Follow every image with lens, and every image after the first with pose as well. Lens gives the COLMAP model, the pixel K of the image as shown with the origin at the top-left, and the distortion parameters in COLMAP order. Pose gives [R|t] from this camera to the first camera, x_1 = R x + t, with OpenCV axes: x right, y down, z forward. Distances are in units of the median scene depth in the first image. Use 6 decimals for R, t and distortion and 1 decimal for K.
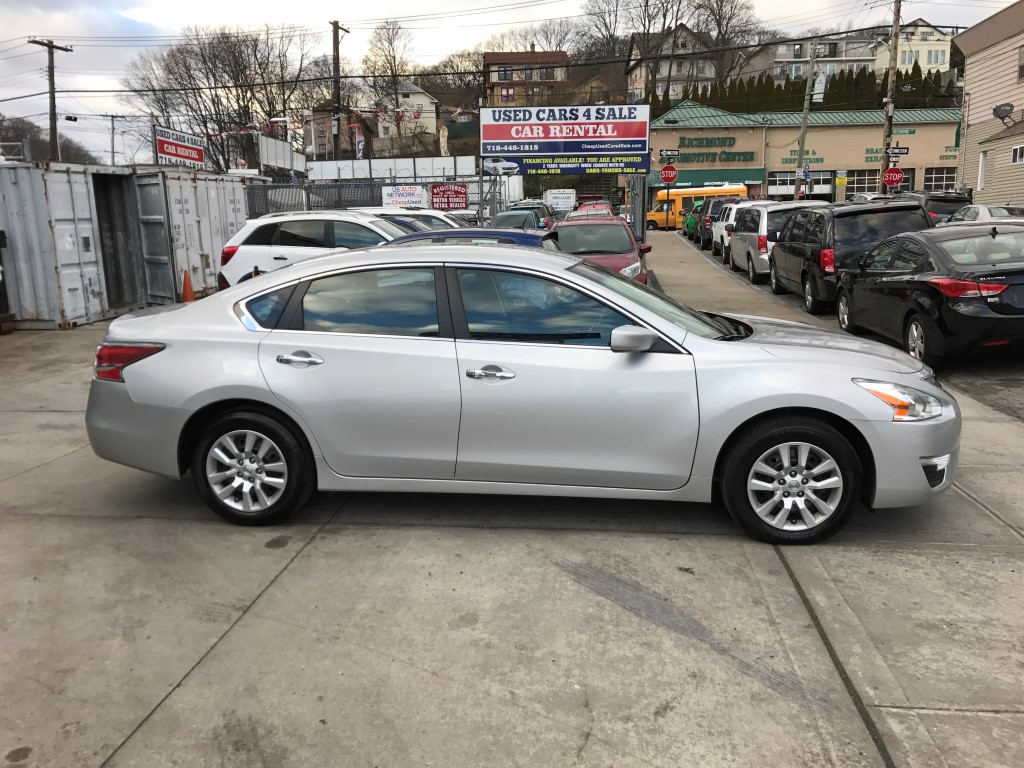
lens RADIAL K [[837.2, 0, 500.5], [0, 837.2, 379.7], [0, 0, 1]] dist [0.004565, 0.002446]
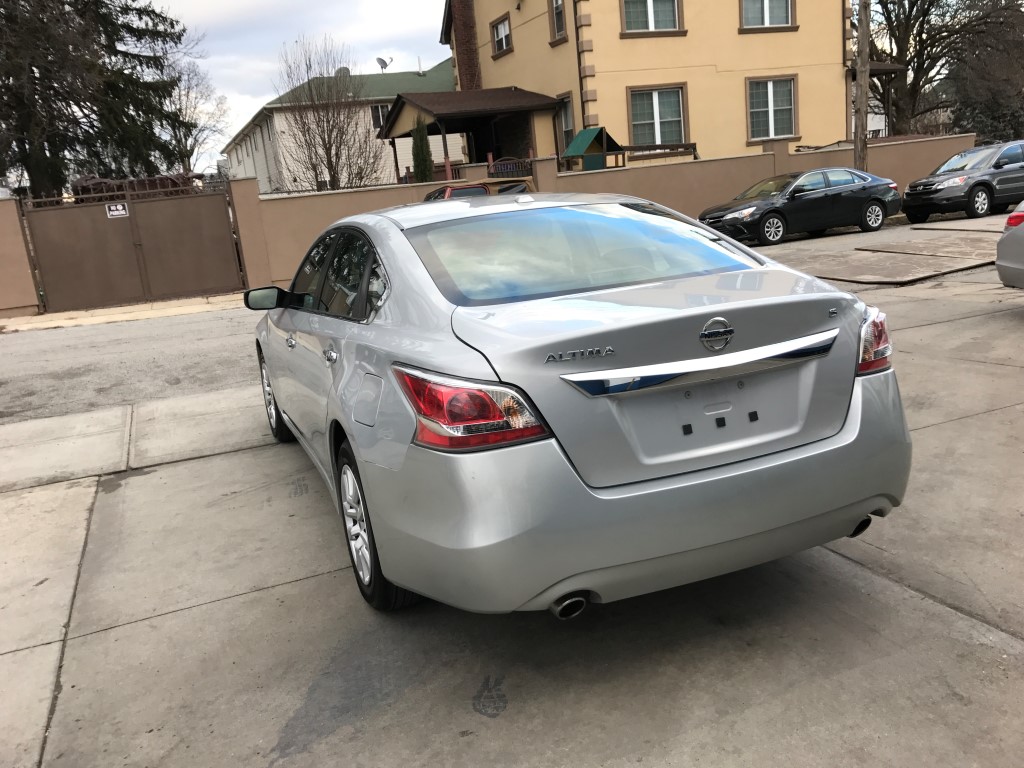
lens RADIAL K [[831.0, 0, 498.9], [0, 831.0, 387.9], [0, 0, 1]] dist [0.005362, 0.006139]
pose [[-0.479767, -0.126113, 0.868285, -0.993852], [0.260043, 0.924715, 0.277994, -0.258854], [-0.837975, 0.359164, -0.410853, 1.705451]]
